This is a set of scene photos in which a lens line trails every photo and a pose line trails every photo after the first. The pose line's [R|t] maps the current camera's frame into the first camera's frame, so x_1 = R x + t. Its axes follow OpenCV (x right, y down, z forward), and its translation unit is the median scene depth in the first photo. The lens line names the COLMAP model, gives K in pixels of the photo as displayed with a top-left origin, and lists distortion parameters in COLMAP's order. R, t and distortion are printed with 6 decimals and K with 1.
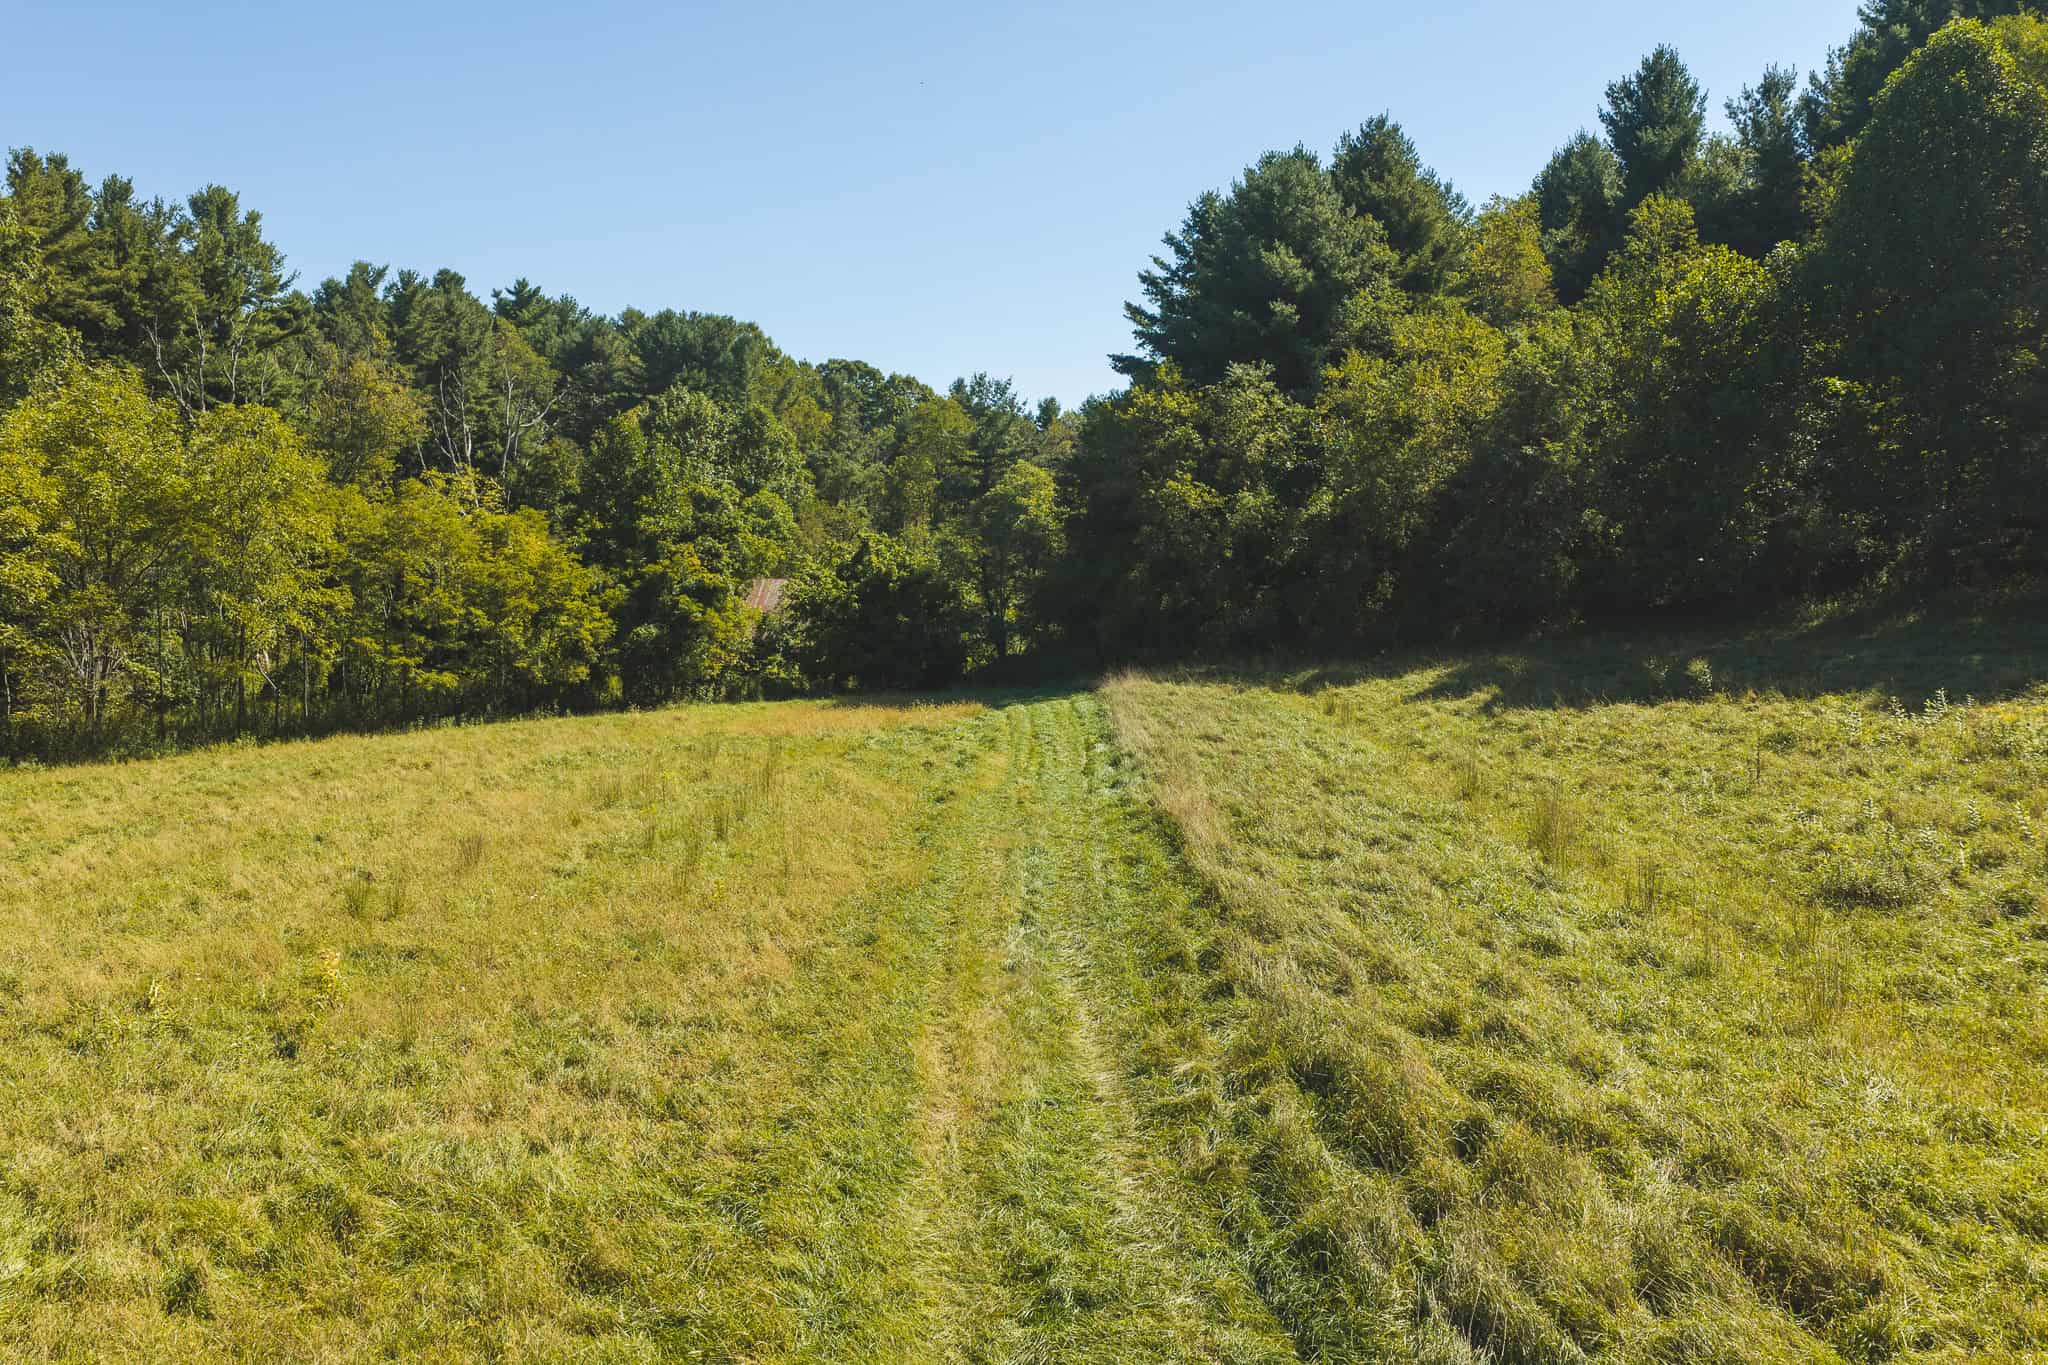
lens RADIAL K [[1689.9, 0, 1031.9], [0, 1689.9, 691.5], [0, 0, 1]] dist [0.014802, -0.020251]
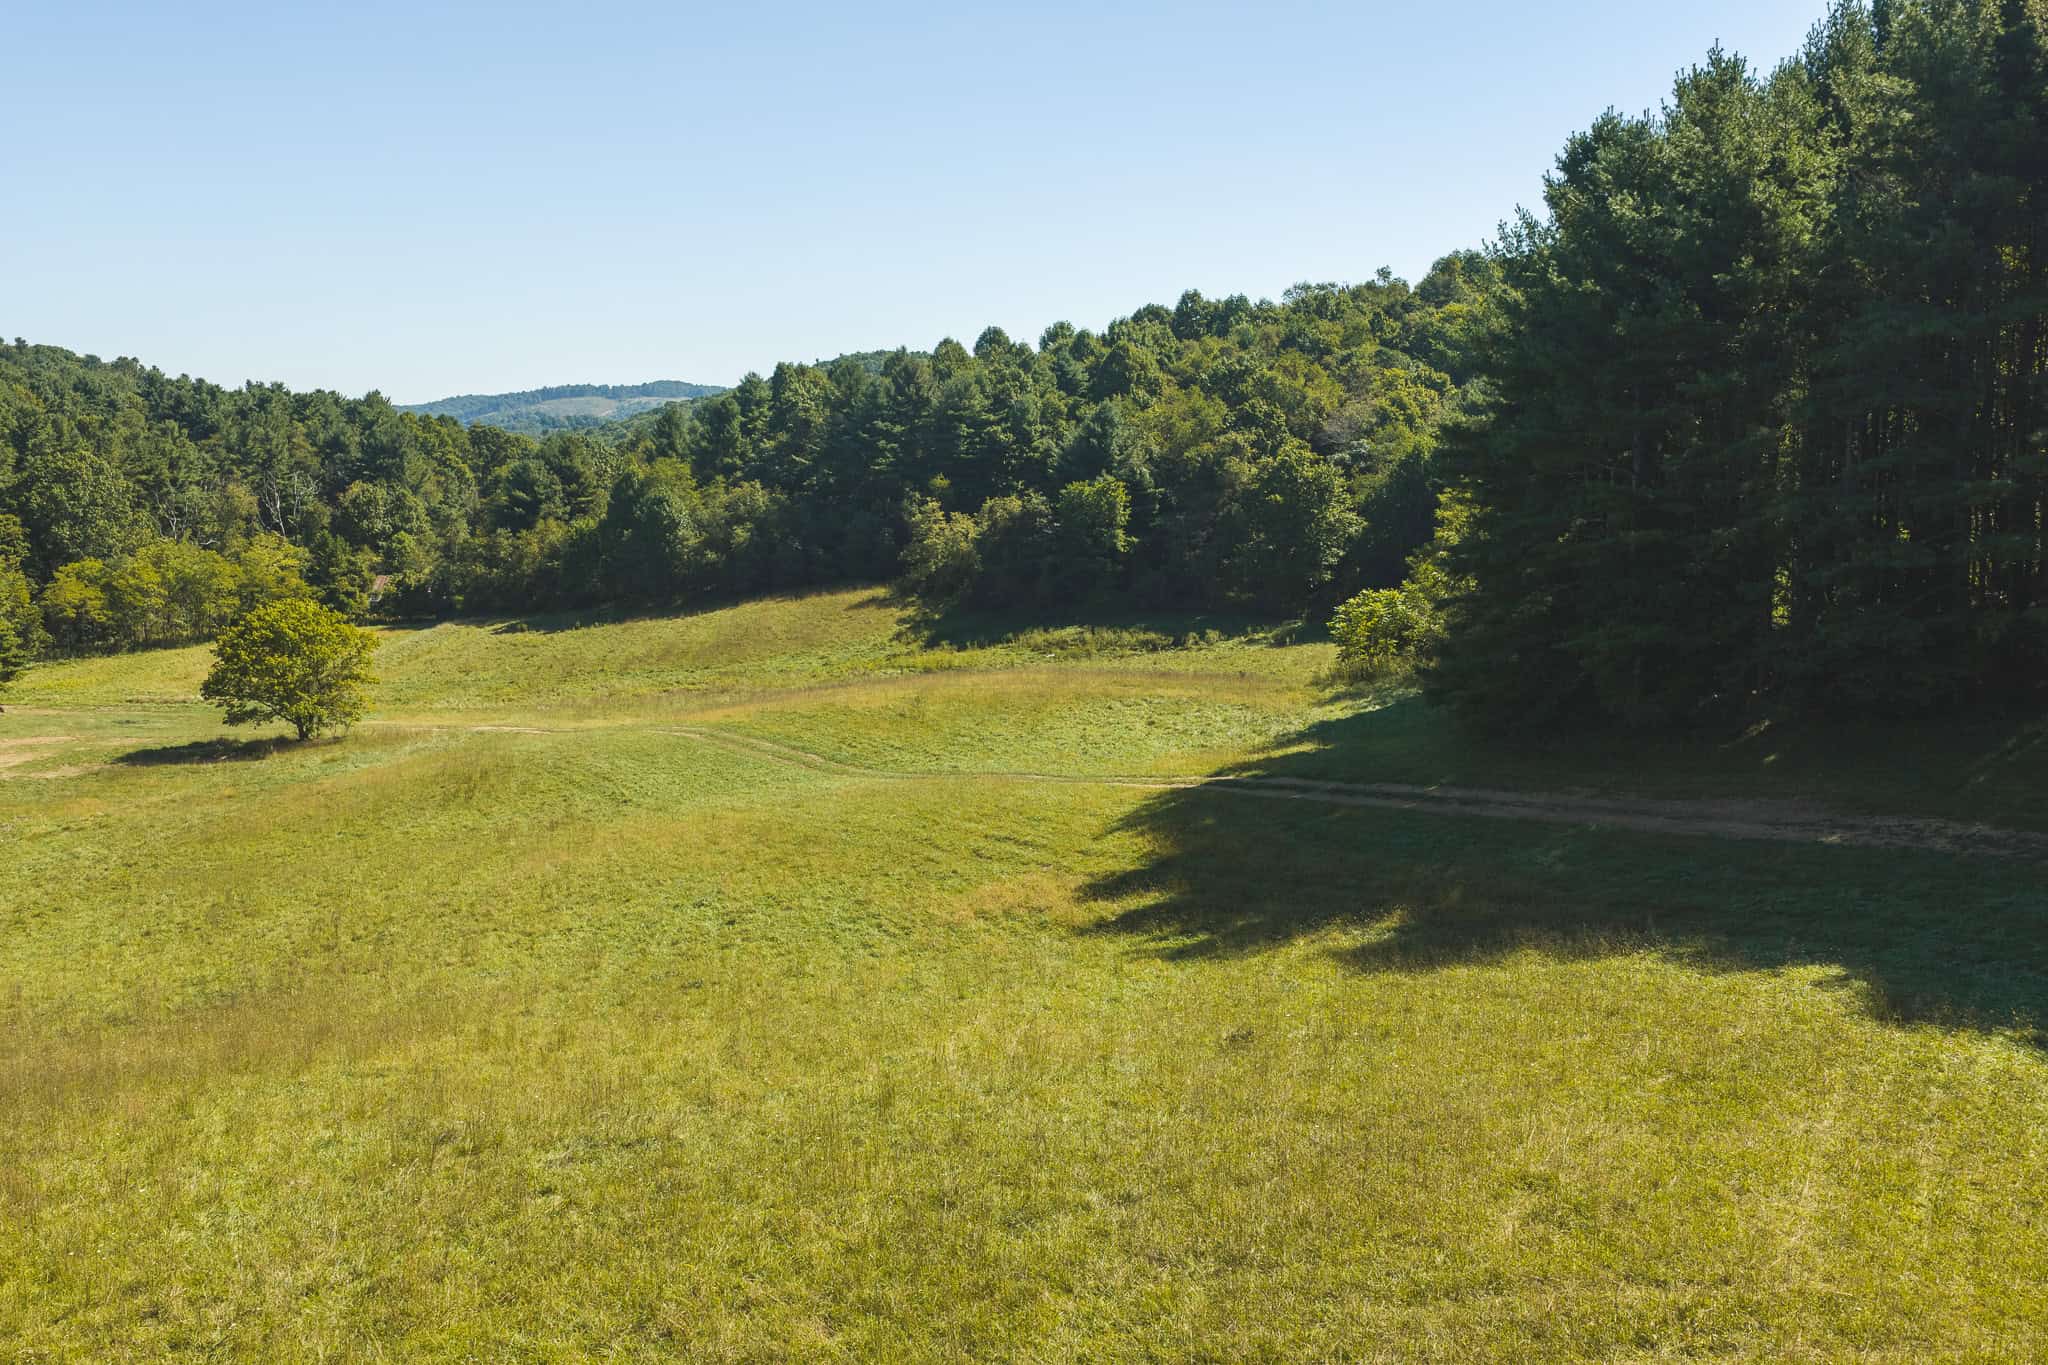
lens RADIAL K [[1689.9, 0, 1031.9], [0, 1689.9, 691.5], [0, 0, 1]] dist [0.014802, -0.020251]
pose [[0.996826, -0.015635, 0.078055, 0.858408], [0.009290, 0.996671, 0.081000, -0.121813], [-0.079062, -0.080018, 0.993653, -2.356478]]
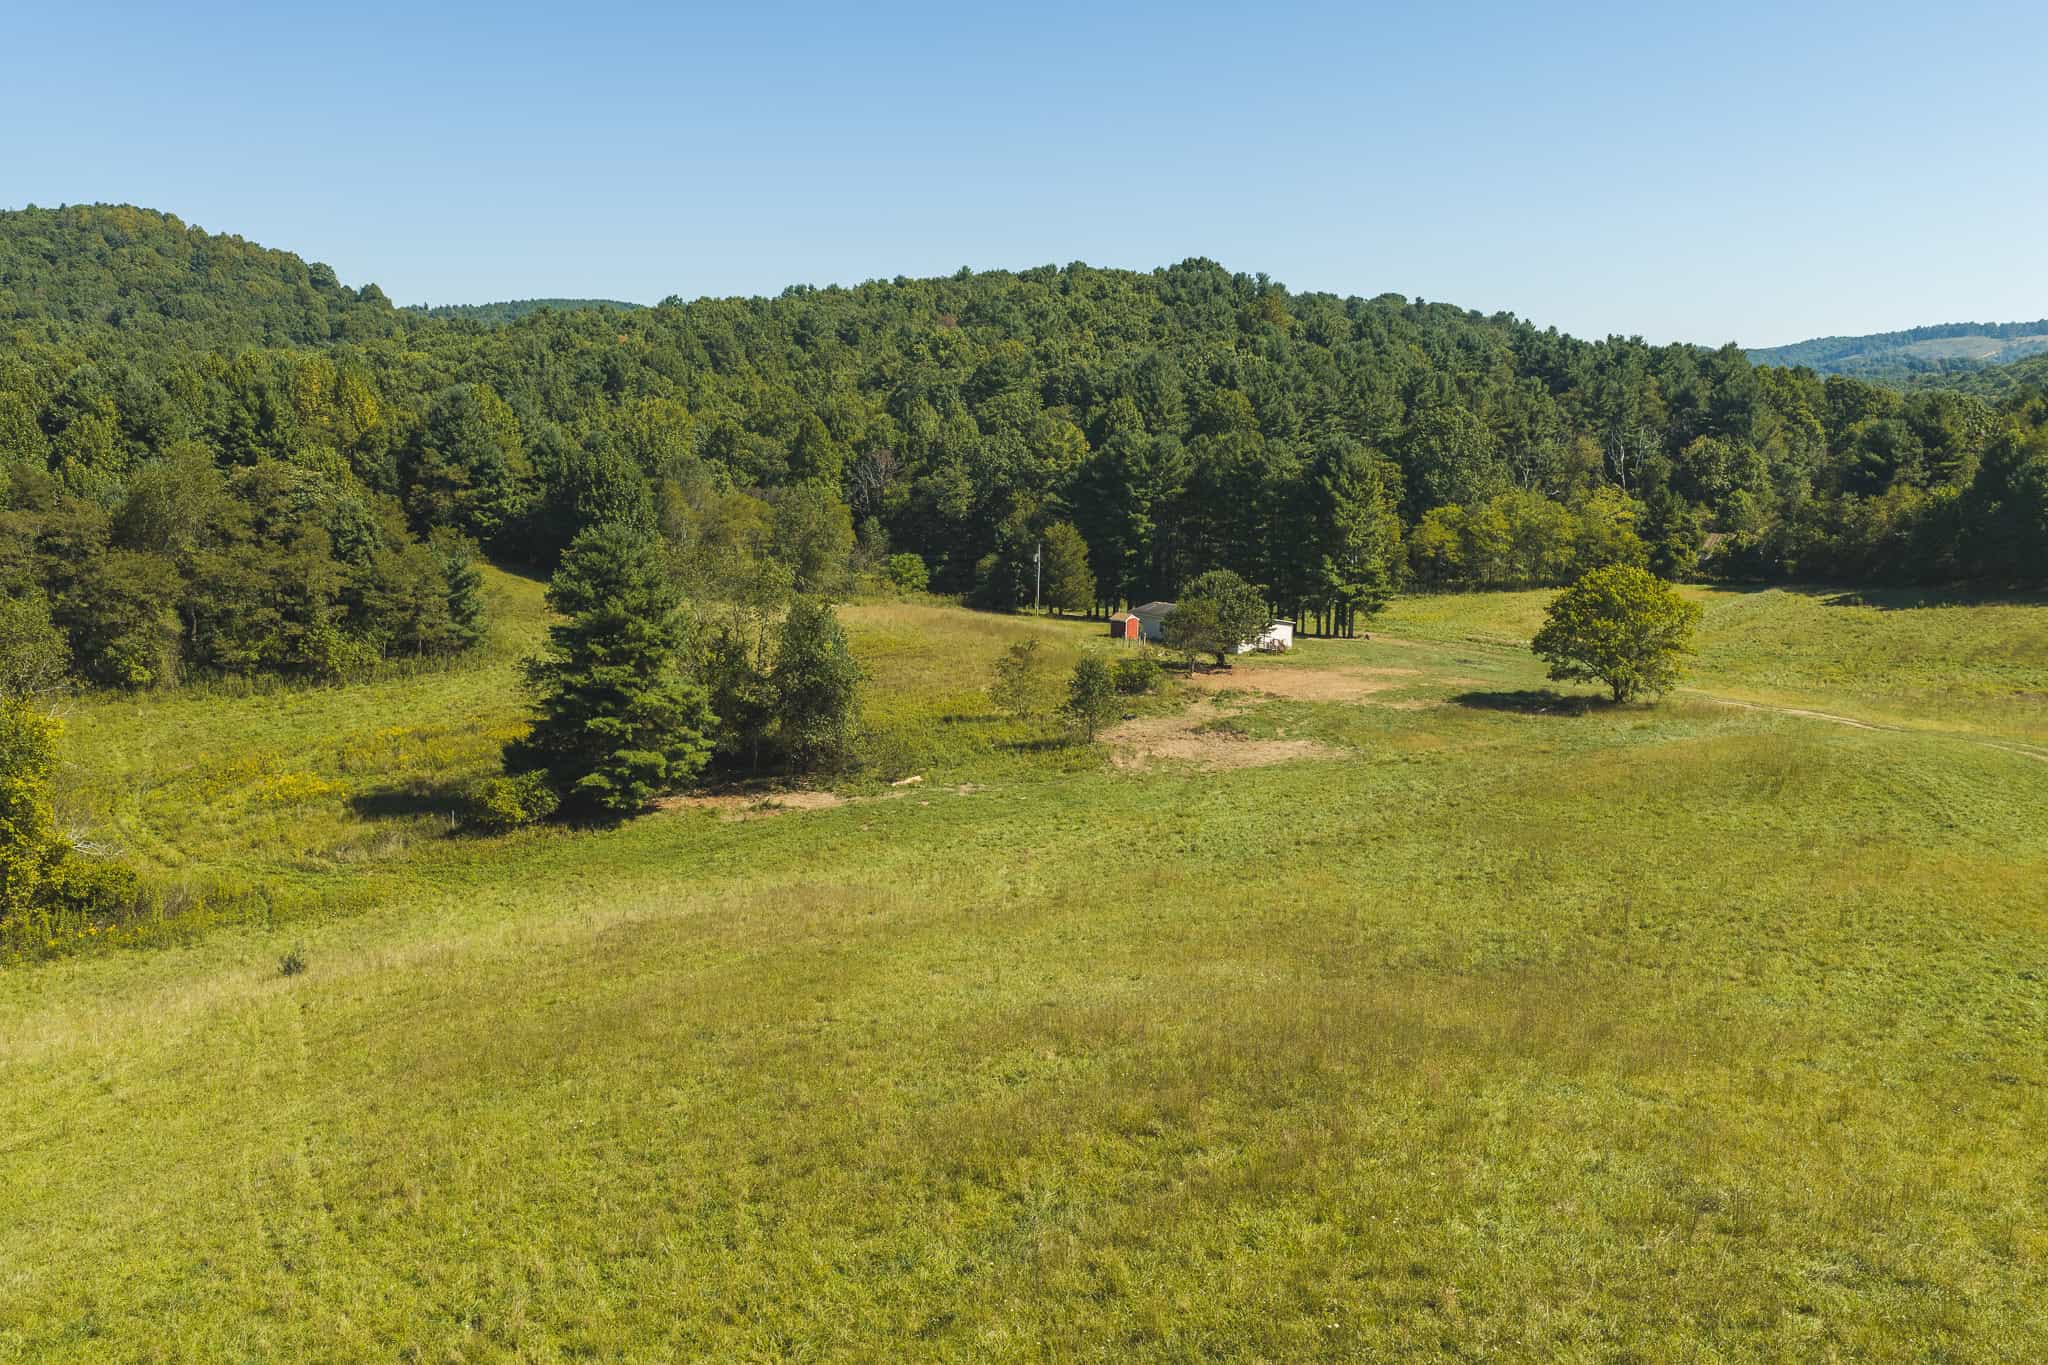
lens RADIAL K [[1689.9, 0, 1031.9], [0, 1689.9, 691.5], [0, 0, 1]] dist [0.014802, -0.020251]
pose [[0.784089, 0.108439, -0.611102, 0.856407], [-0.039600, 0.991353, 0.125105, -0.148058], [0.619384, -0.073894, 0.781603, -2.360074]]
